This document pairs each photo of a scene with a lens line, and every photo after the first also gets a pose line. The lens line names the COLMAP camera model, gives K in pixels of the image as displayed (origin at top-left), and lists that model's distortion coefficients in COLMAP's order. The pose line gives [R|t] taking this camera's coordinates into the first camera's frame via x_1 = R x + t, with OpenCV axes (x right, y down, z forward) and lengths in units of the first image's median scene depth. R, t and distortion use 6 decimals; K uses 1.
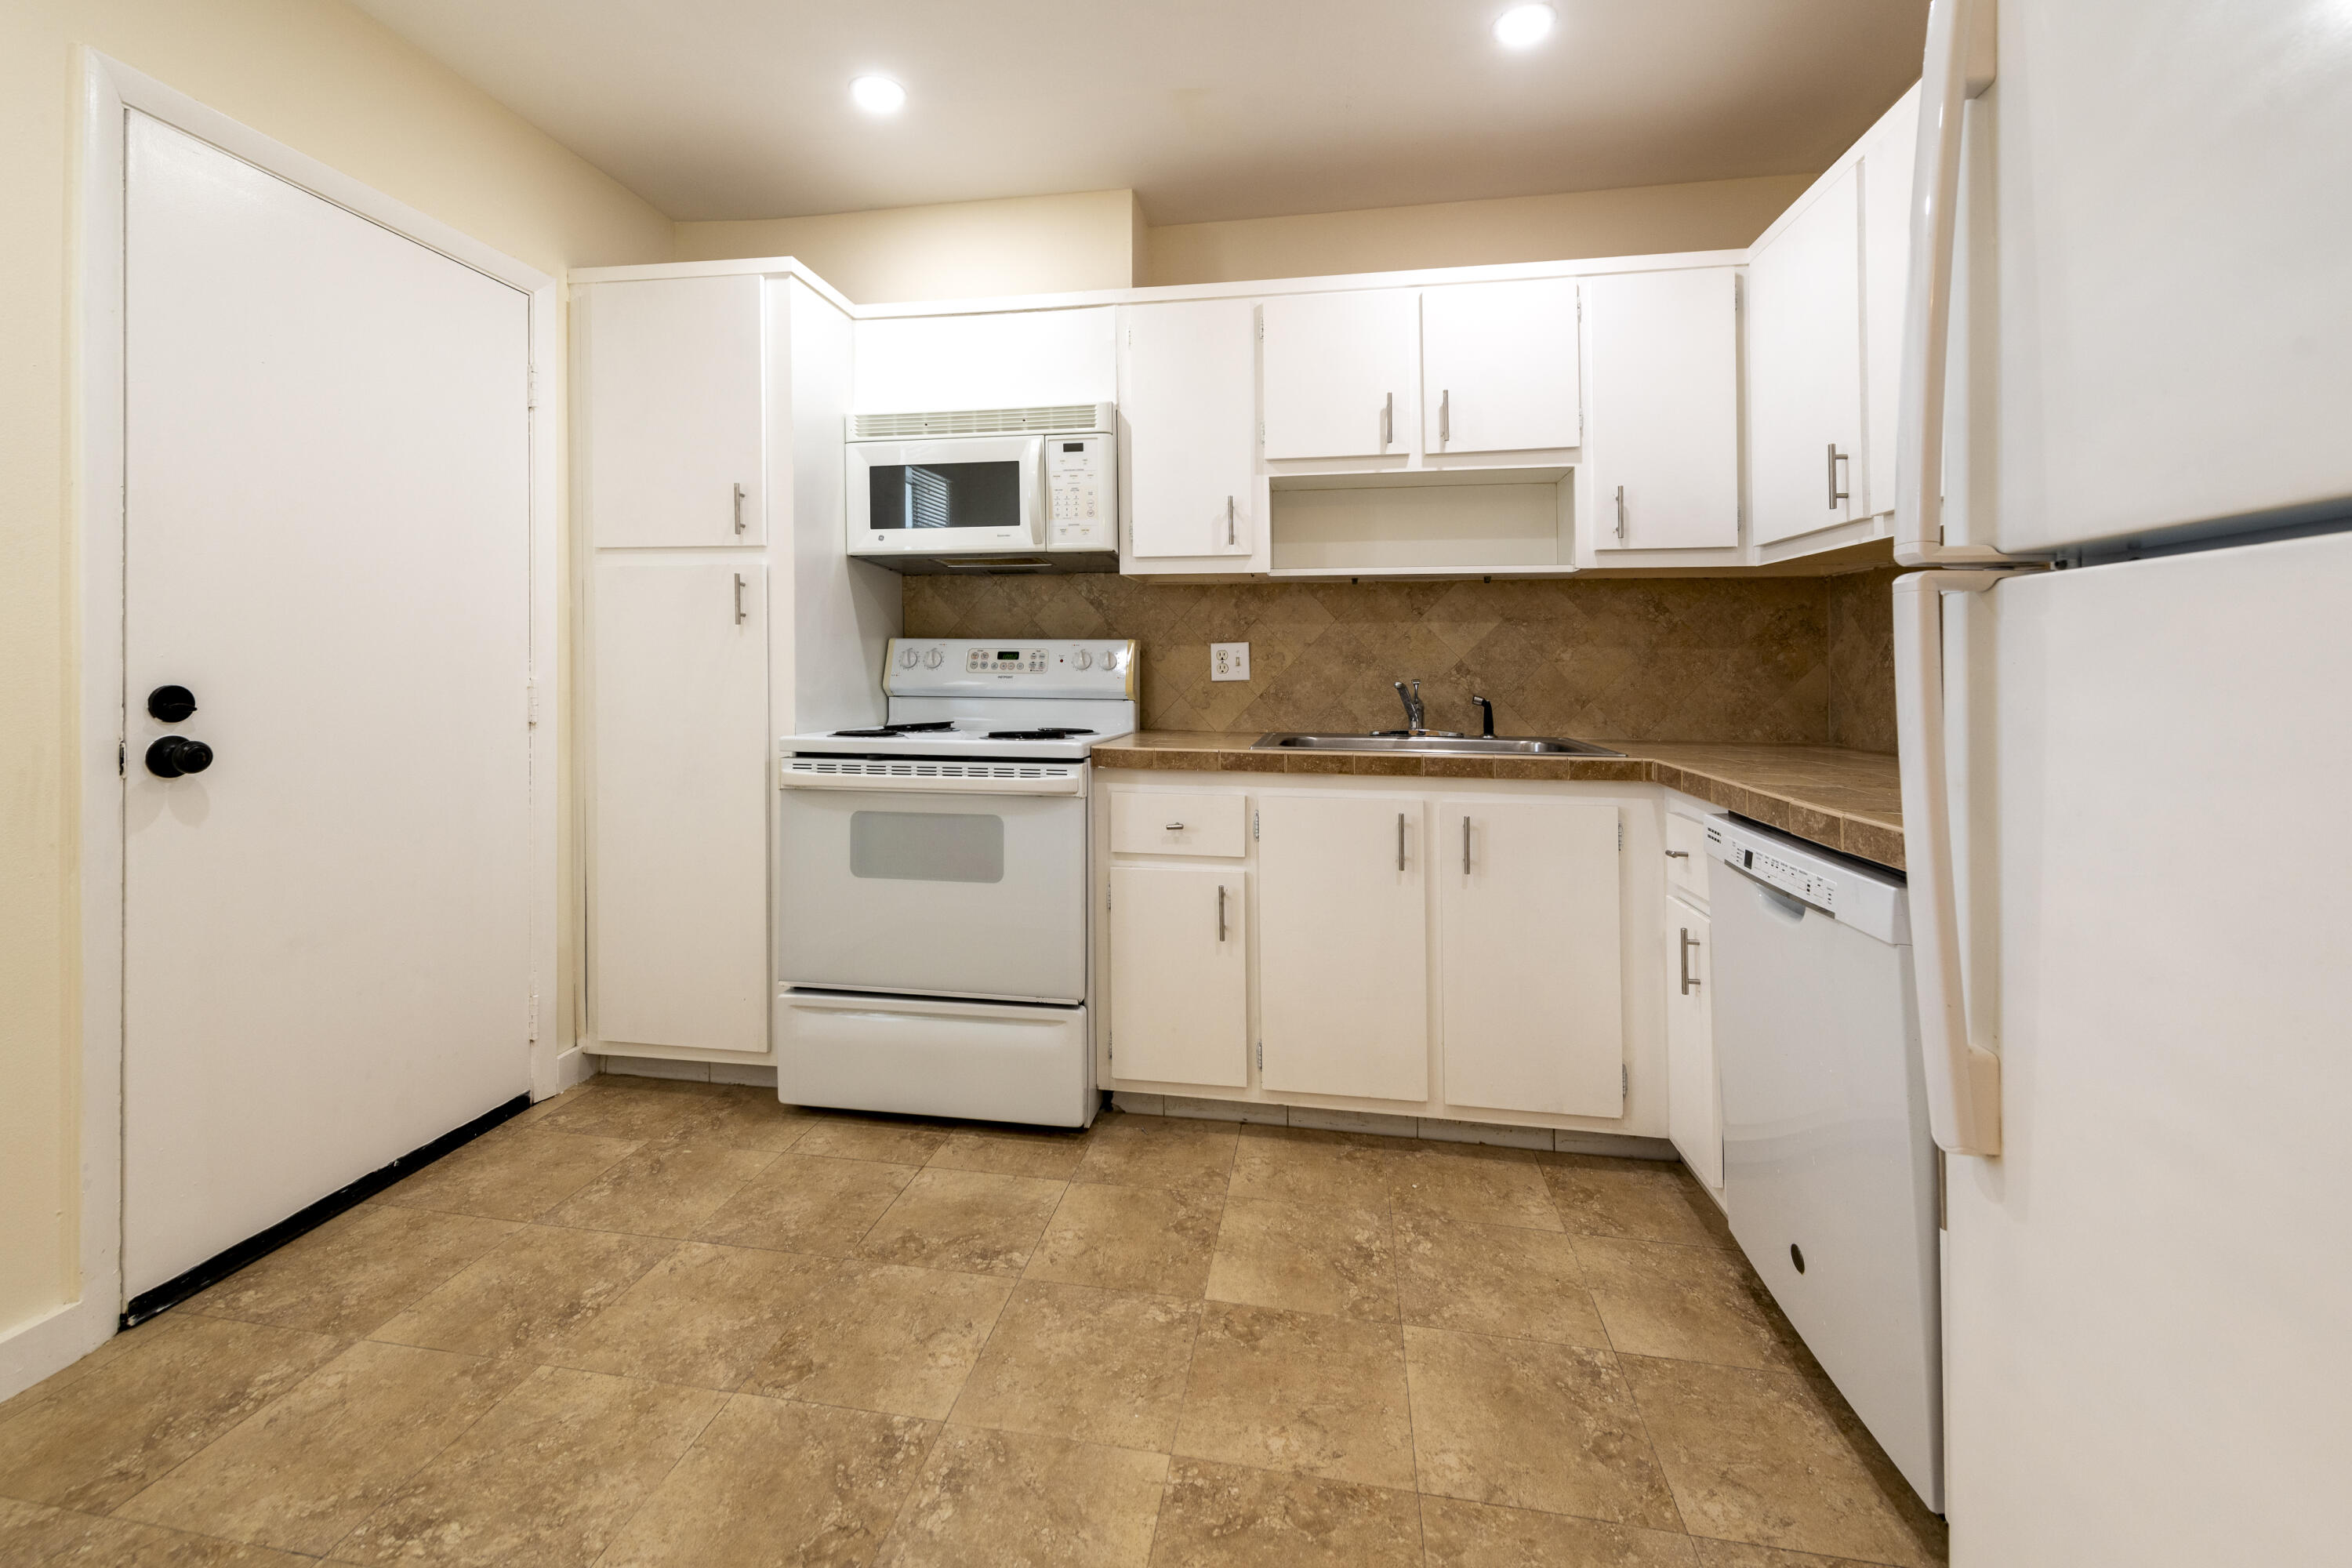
lens RADIAL K [[966.6, 0, 1173.3], [0, 966.6, 668.0], [0, 0, 1]] dist [0.011163, -0.003449]
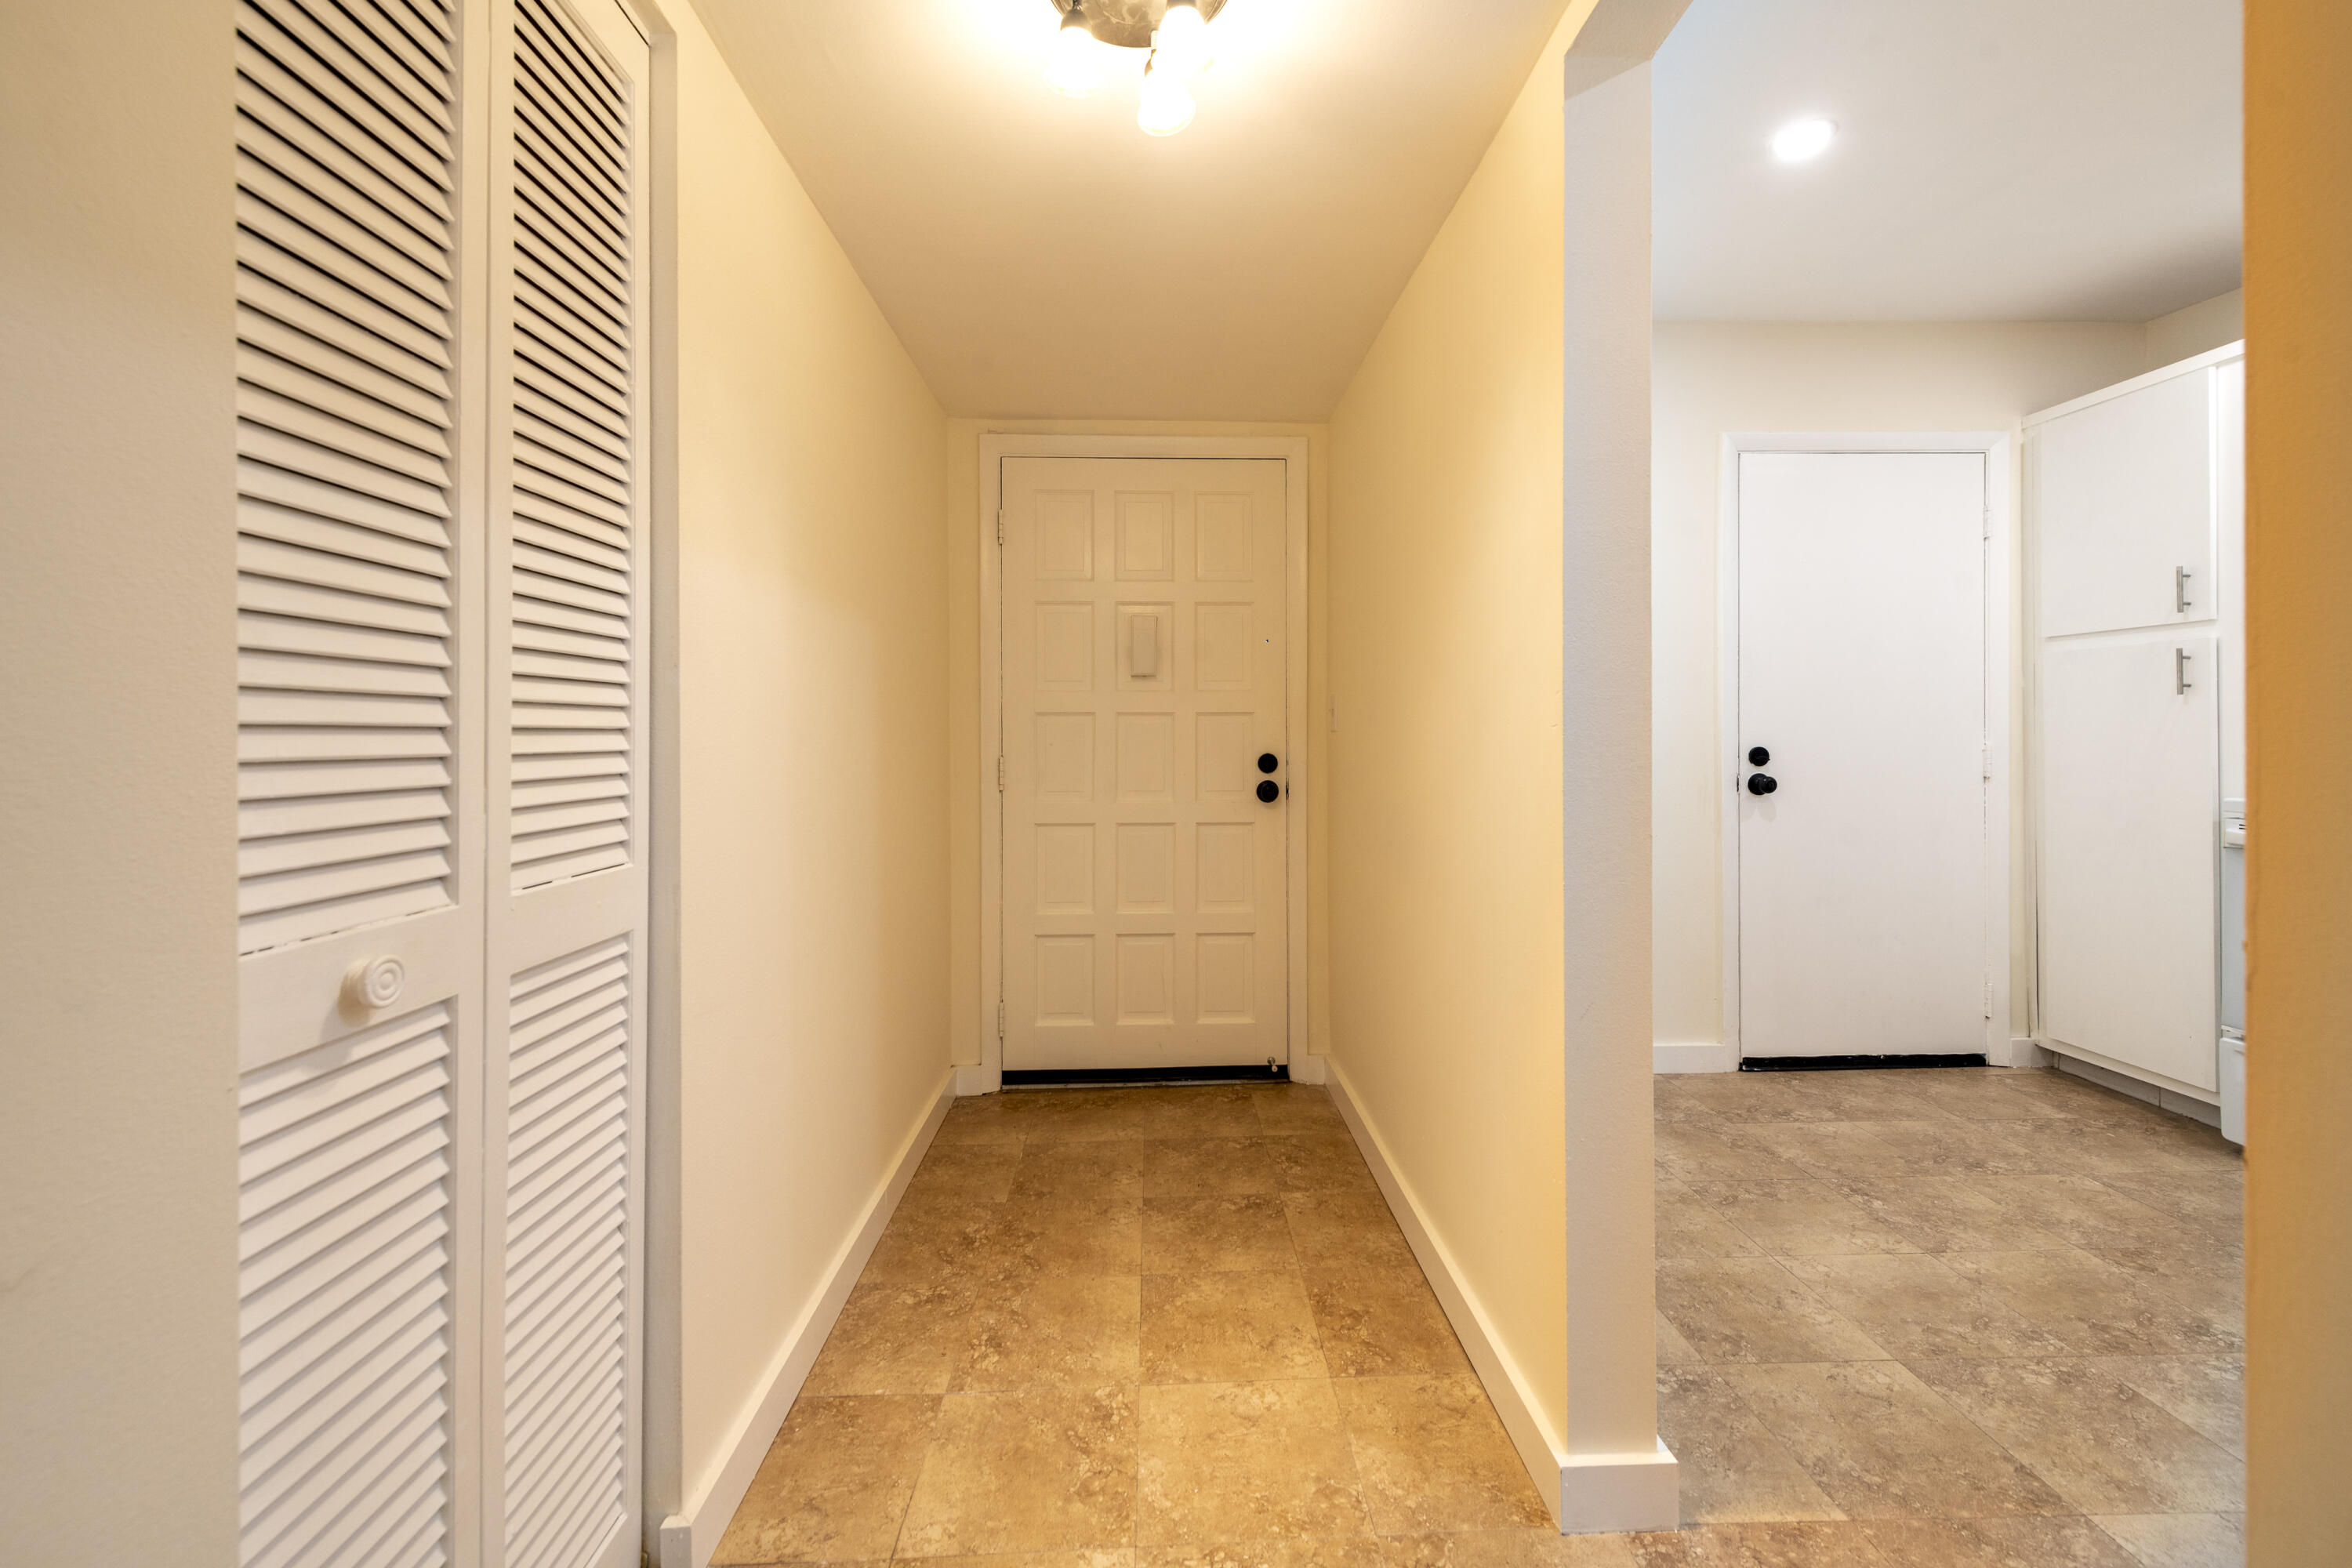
lens RADIAL K [[934.8, 0, 1174.4], [0, 934.8, 750.4], [0, 0, 1]] dist [0.016624, -0.006386]
pose [[0.192989, 0.005753, -0.981184, 0.521623], [0.008994, 0.999930, 0.007632, 0.000232], [0.981160, -0.010297, 0.192924, -0.447781]]
